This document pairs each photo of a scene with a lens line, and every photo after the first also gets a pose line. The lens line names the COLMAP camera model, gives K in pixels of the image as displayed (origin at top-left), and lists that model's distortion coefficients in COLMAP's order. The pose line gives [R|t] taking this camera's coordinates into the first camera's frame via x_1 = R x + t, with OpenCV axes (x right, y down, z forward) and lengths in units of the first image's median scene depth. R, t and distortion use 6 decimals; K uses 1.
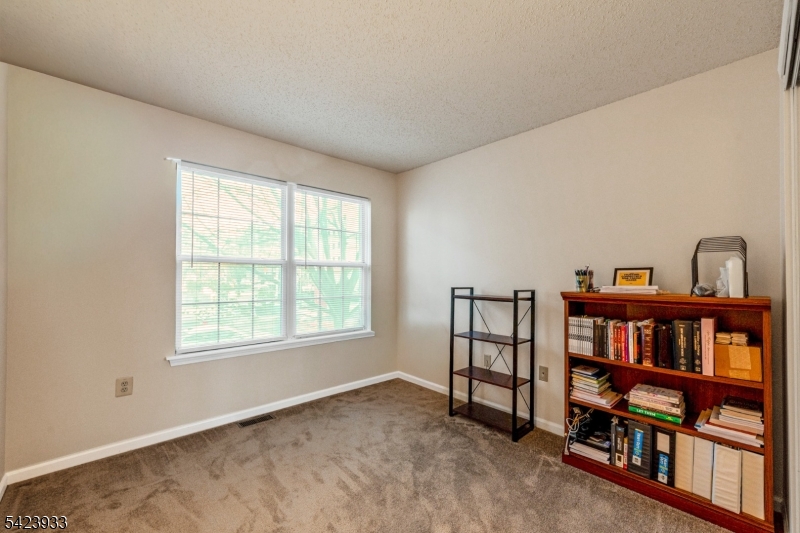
lens RADIAL K [[327.6, 0, 398.7], [0, 327.6, 278.6], [0, 0, 1]] dist [-0.000946, -0.000131]
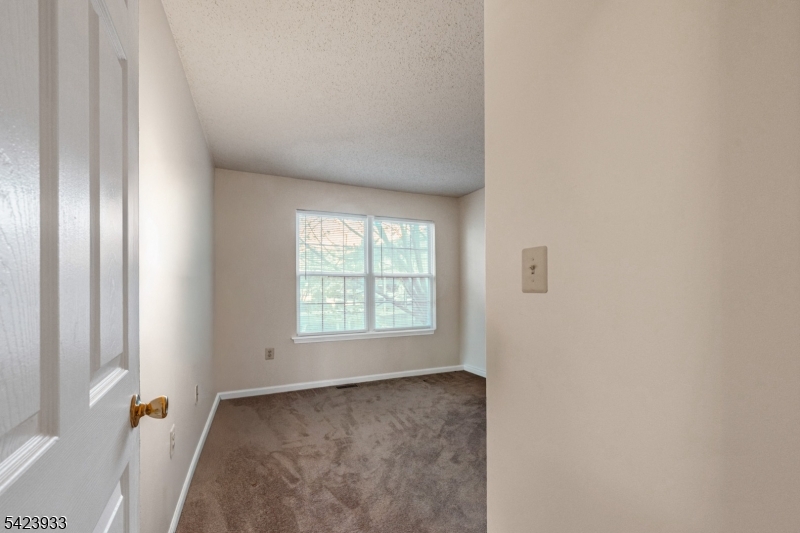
lens RADIAL K [[325.8, 0, 400.6], [0, 325.8, 294.8], [0, 0, 1]] dist [0.000334, -0.000015]
pose [[0.949971, -0.001575, -0.312333, 0.257725], [0.006796, 0.999855, 0.015629, 0.015415], [0.312263, -0.016969, 0.949844, -0.297874]]
